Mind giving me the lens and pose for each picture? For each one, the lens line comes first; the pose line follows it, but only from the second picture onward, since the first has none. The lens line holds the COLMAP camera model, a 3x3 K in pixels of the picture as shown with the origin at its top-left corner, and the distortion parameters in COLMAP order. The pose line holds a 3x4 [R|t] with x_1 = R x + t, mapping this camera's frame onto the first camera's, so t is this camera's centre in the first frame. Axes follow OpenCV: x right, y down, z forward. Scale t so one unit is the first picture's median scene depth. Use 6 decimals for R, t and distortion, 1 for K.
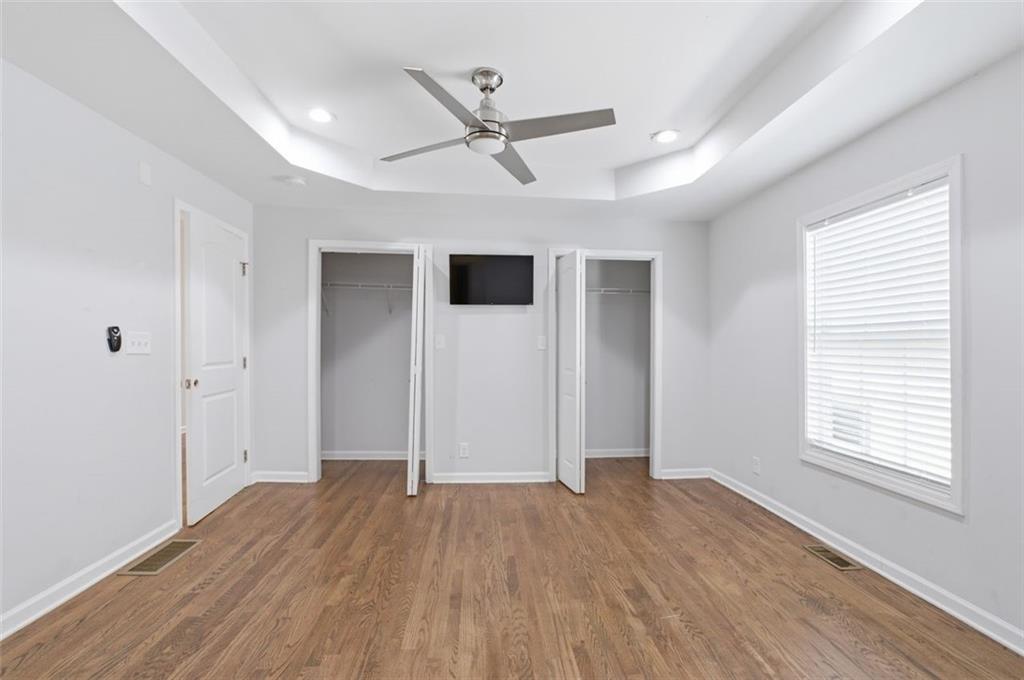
lens RADIAL K [[441.0, 0, 510.4], [0, 441.0, 341.2], [0, 0, 1]] dist [-0.006042, 0.000953]
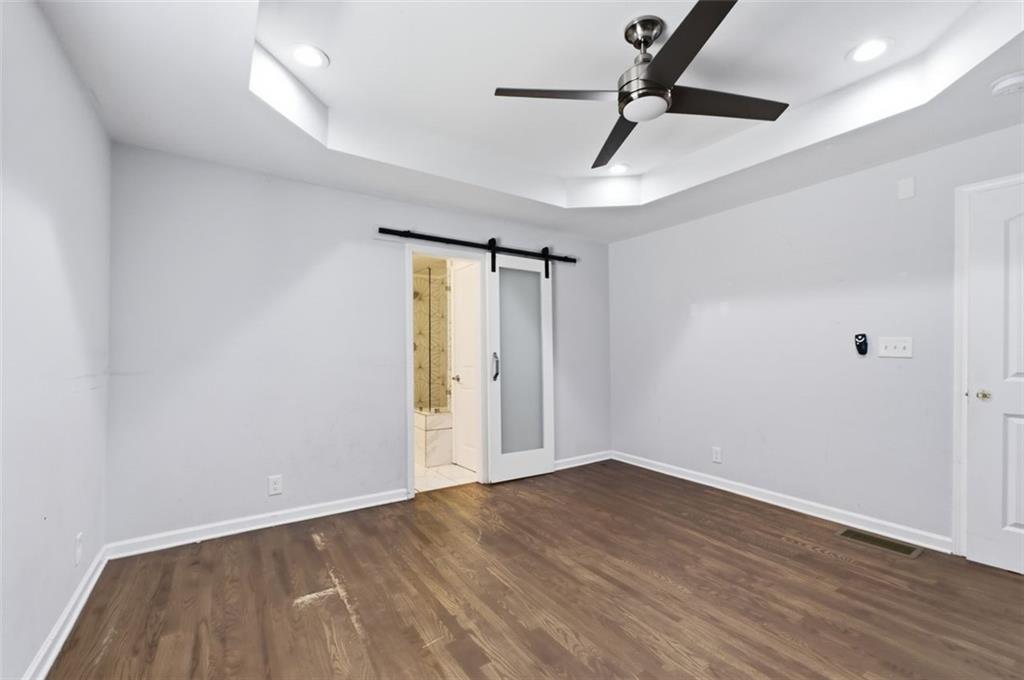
lens RADIAL K [[441.0, 0, 515.1], [0, 441.0, 346.2], [0, 0, 1]] dist [-0.006042, 0.000953]
pose [[-0.869906, -0.009744, -0.493121, 0.619130], [-0.001489, 0.999852, -0.017131, 0.025540], [0.493215, -0.014168, -0.869792, 1.736607]]
